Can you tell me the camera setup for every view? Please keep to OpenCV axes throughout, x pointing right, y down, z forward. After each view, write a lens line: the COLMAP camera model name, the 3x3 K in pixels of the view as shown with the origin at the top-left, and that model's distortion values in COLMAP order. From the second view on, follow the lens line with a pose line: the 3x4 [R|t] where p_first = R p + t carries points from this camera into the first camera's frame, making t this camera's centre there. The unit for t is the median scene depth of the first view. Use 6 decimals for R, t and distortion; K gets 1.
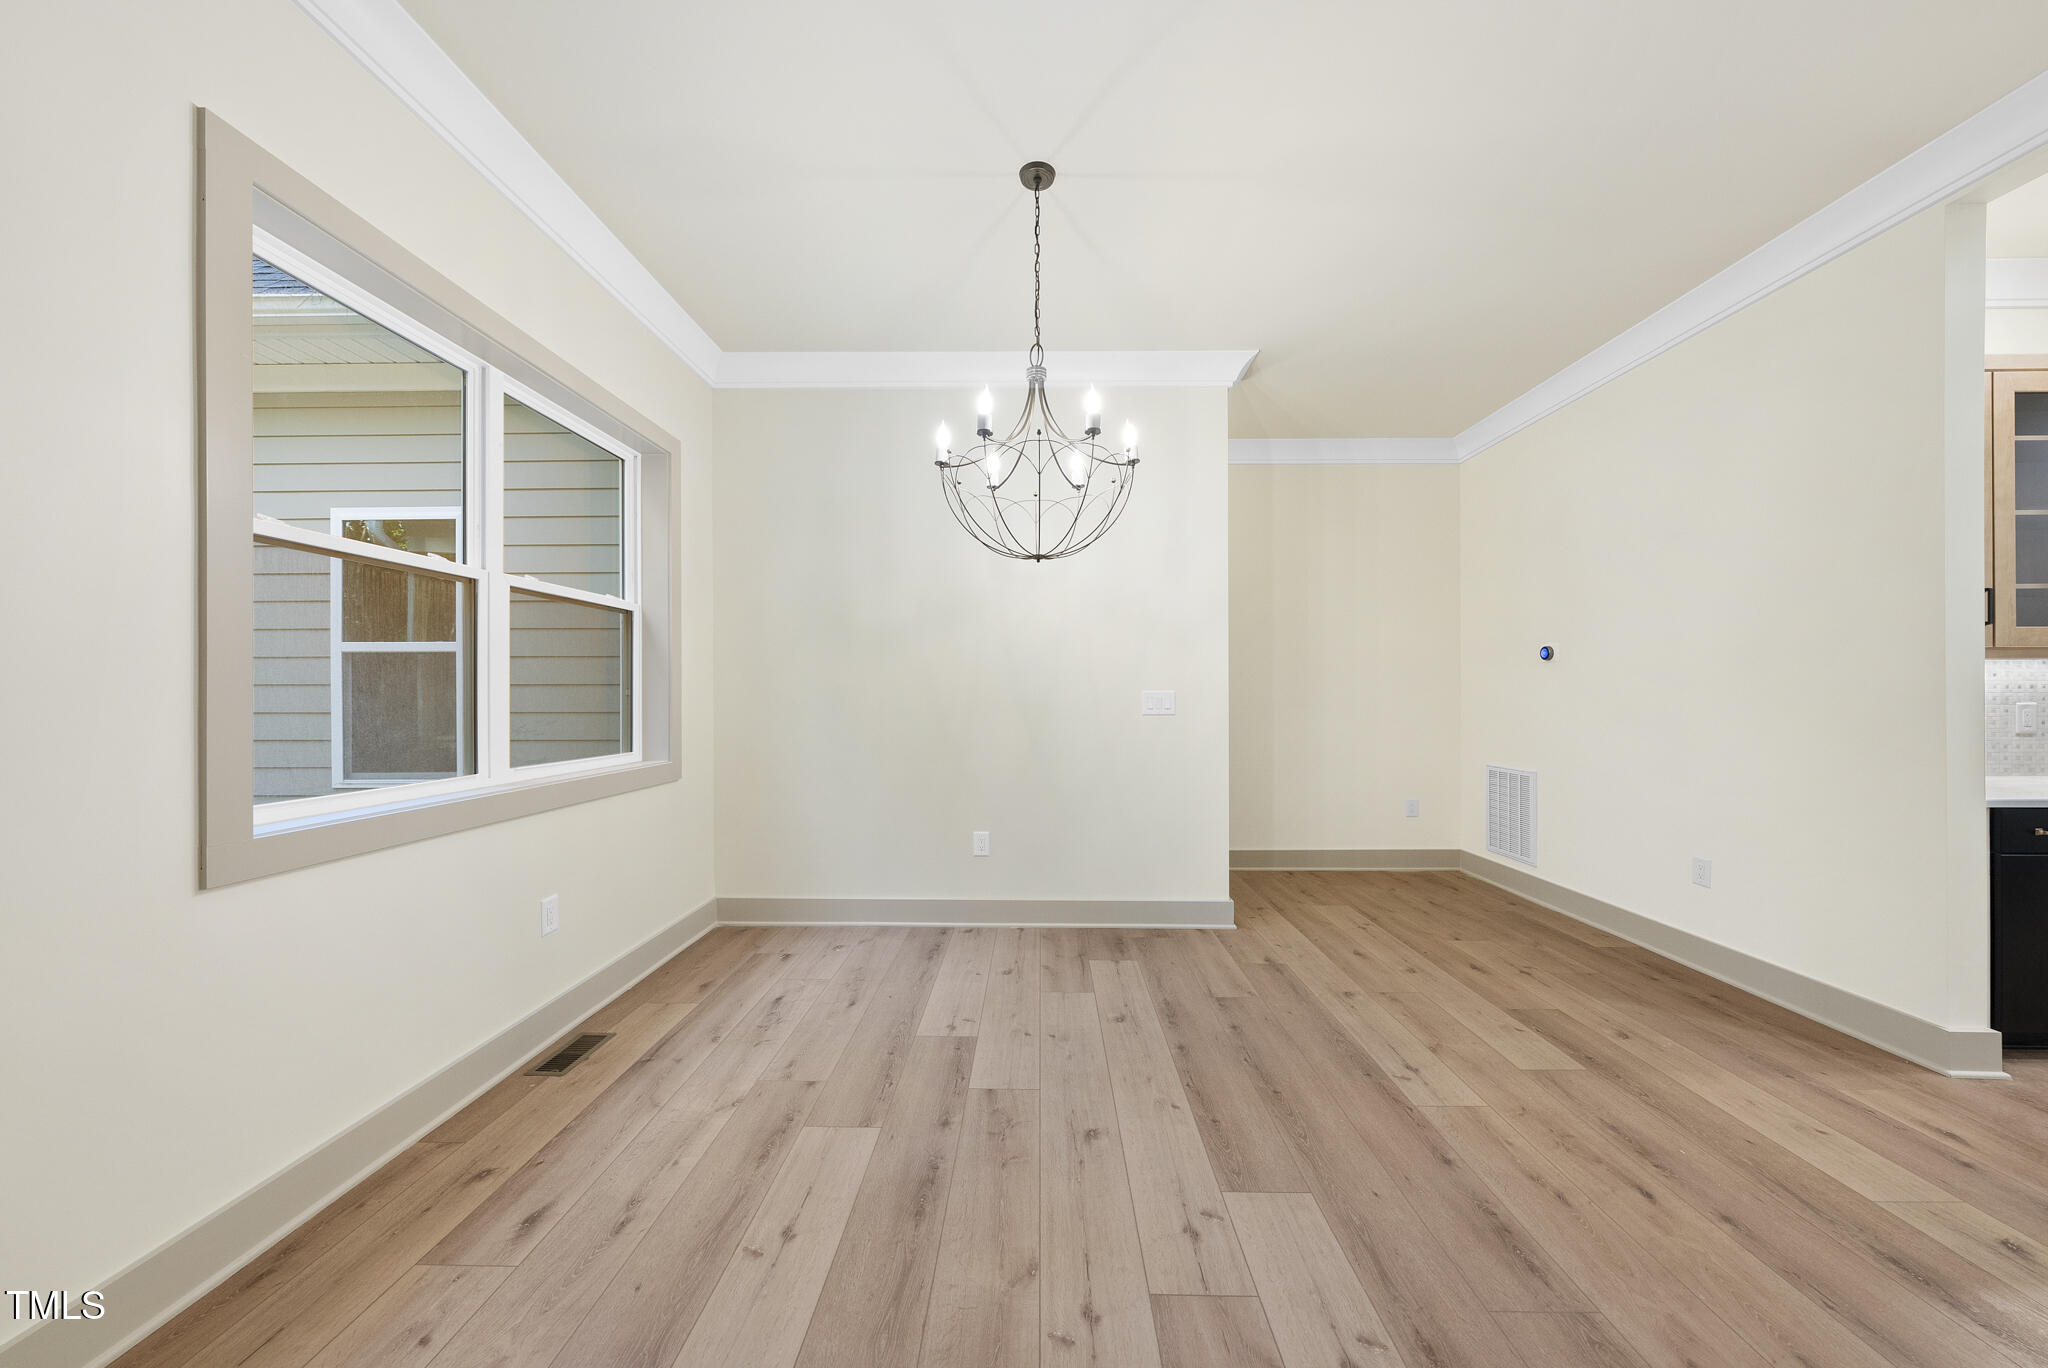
lens RADIAL K [[701.4, 0, 1028.0], [0, 701.4, 698.1], [0, 0, 1]] dist [-0.002203, 0.000372]
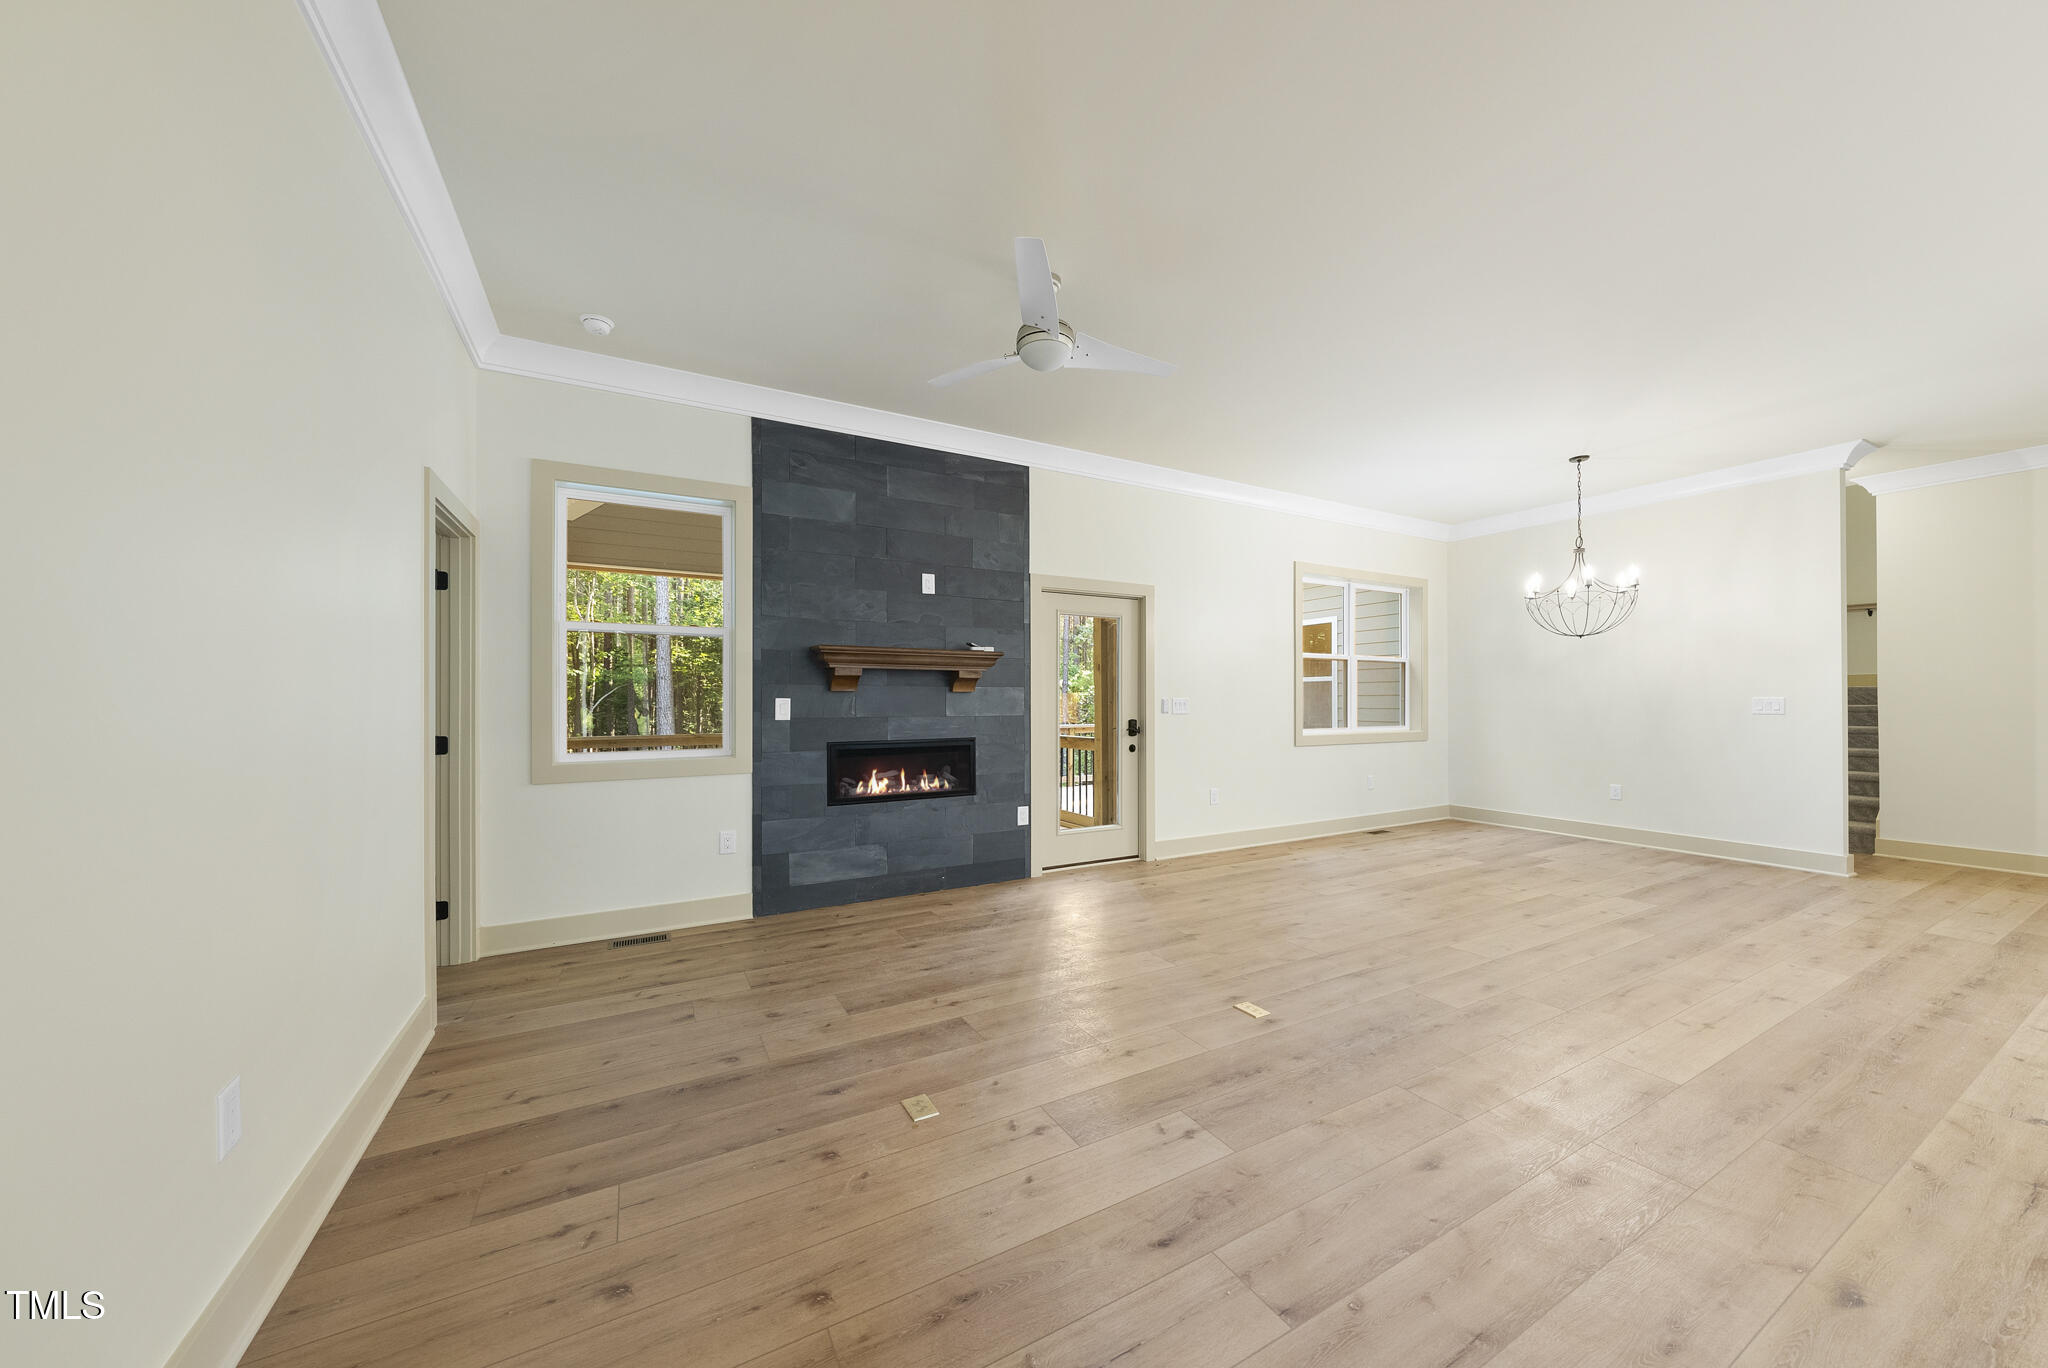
lens RADIAL K [[701.4, 0, 1036.7], [0, 701.4, 701.2], [0, 0, 1]] dist [-0.002203, 0.000372]
pose [[0.501361, 0.000904, -0.865238, 0.972912], [-0.004728, 0.999987, -0.001695, 0.010582], [0.865226, 0.004940, 0.501359, -1.416260]]
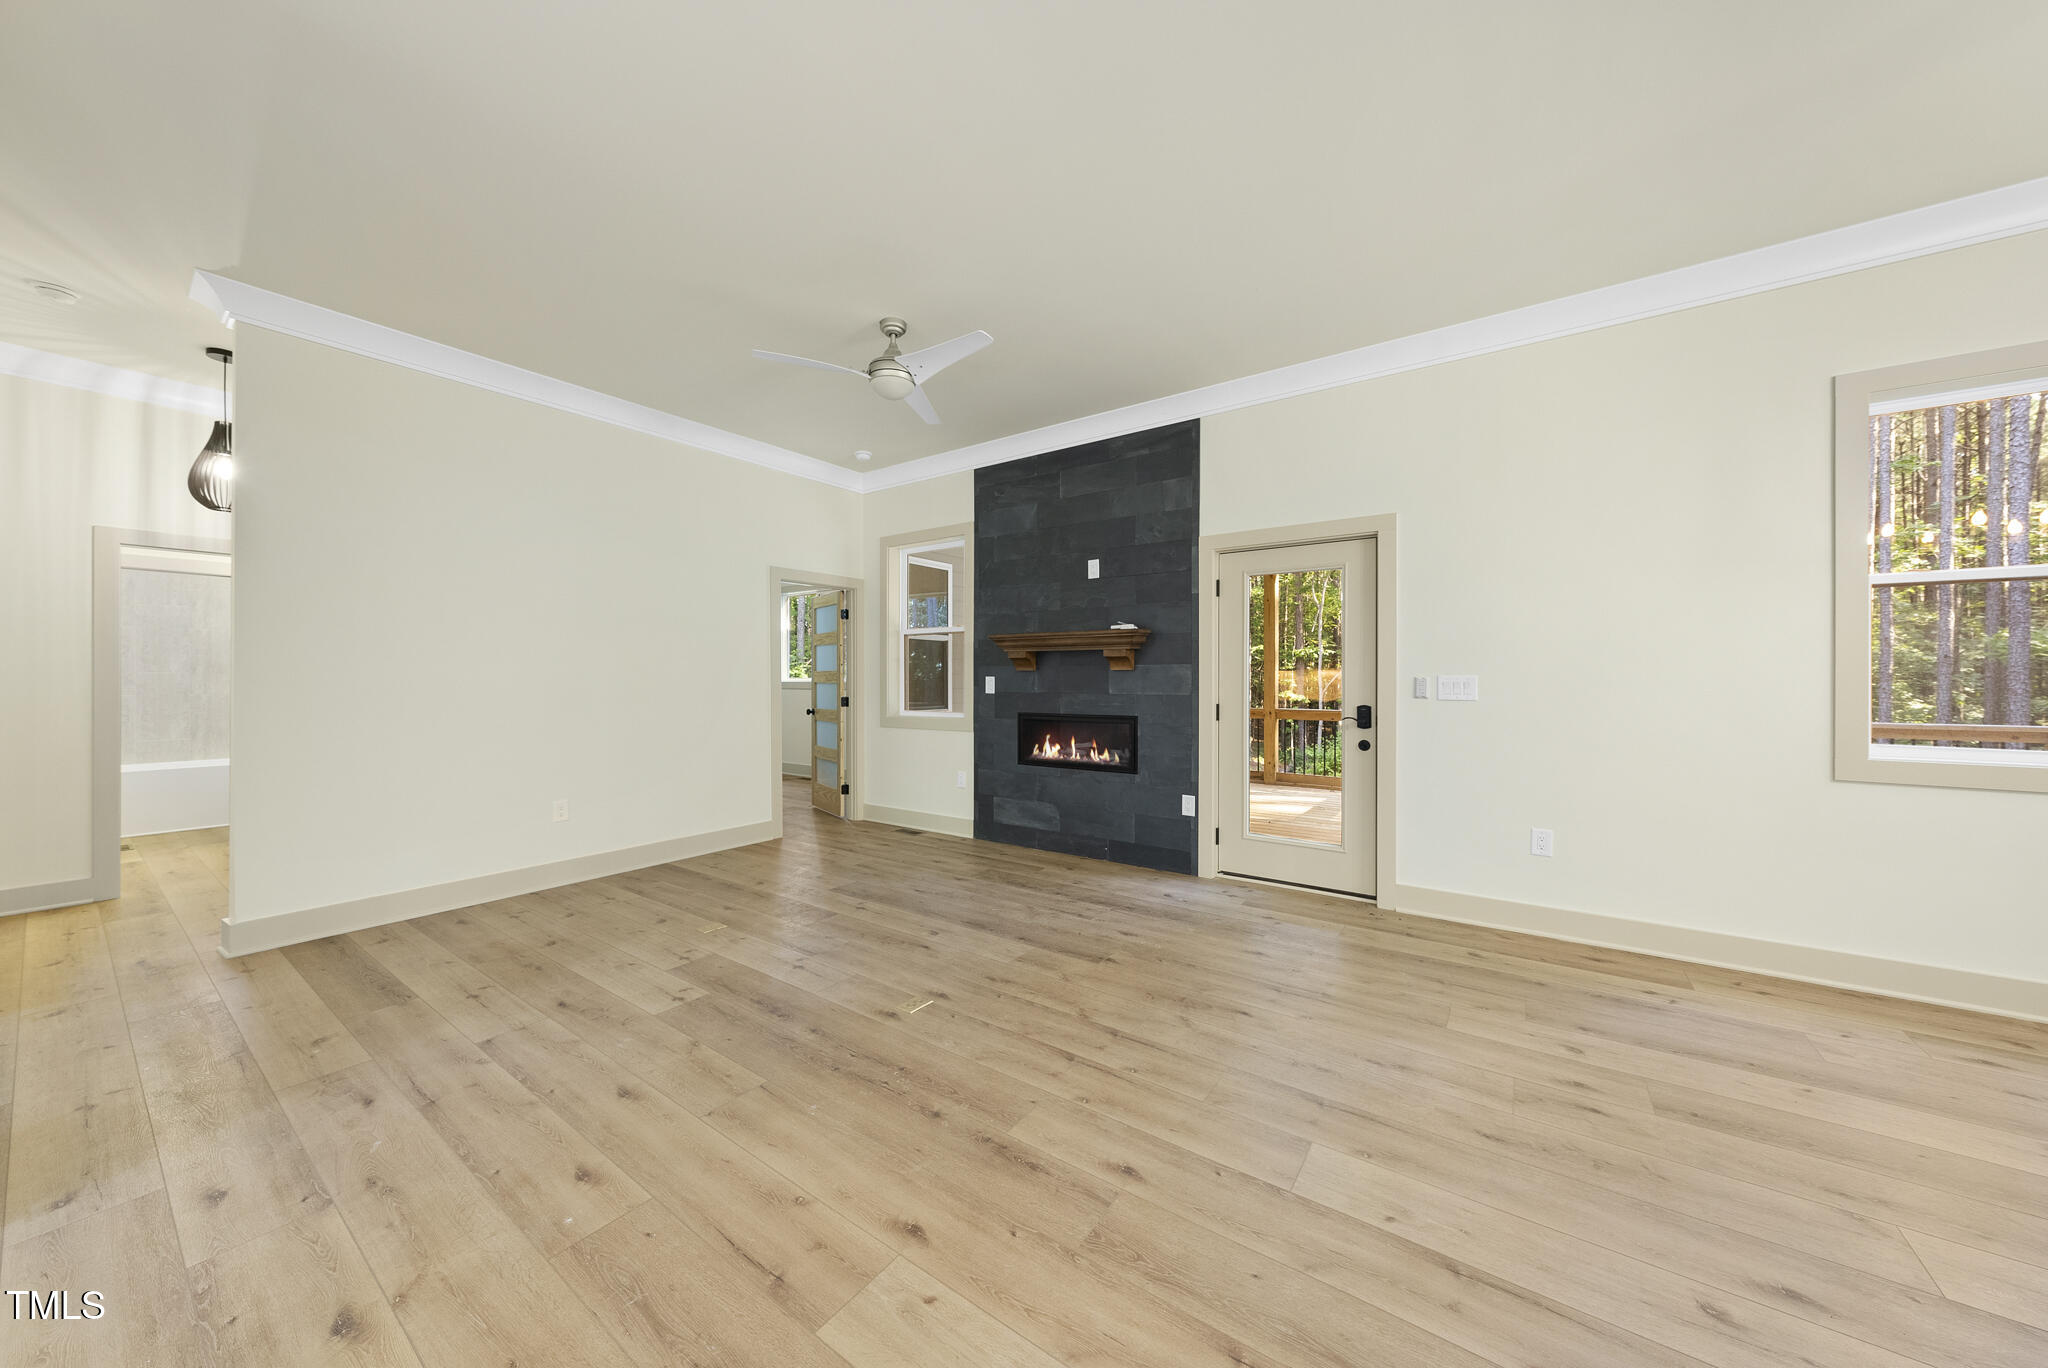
lens RADIAL K [[701.4, 0, 1026.3], [0, 701.4, 671.4], [0, 0, 1]] dist [-0.002203, 0.000372]
pose [[-0.565471, -0.007936, -0.824730, 0.960894], [-0.005493, 0.999968, -0.005856, 0.000699], [0.824750, 0.001219, -0.565496, 0.146735]]
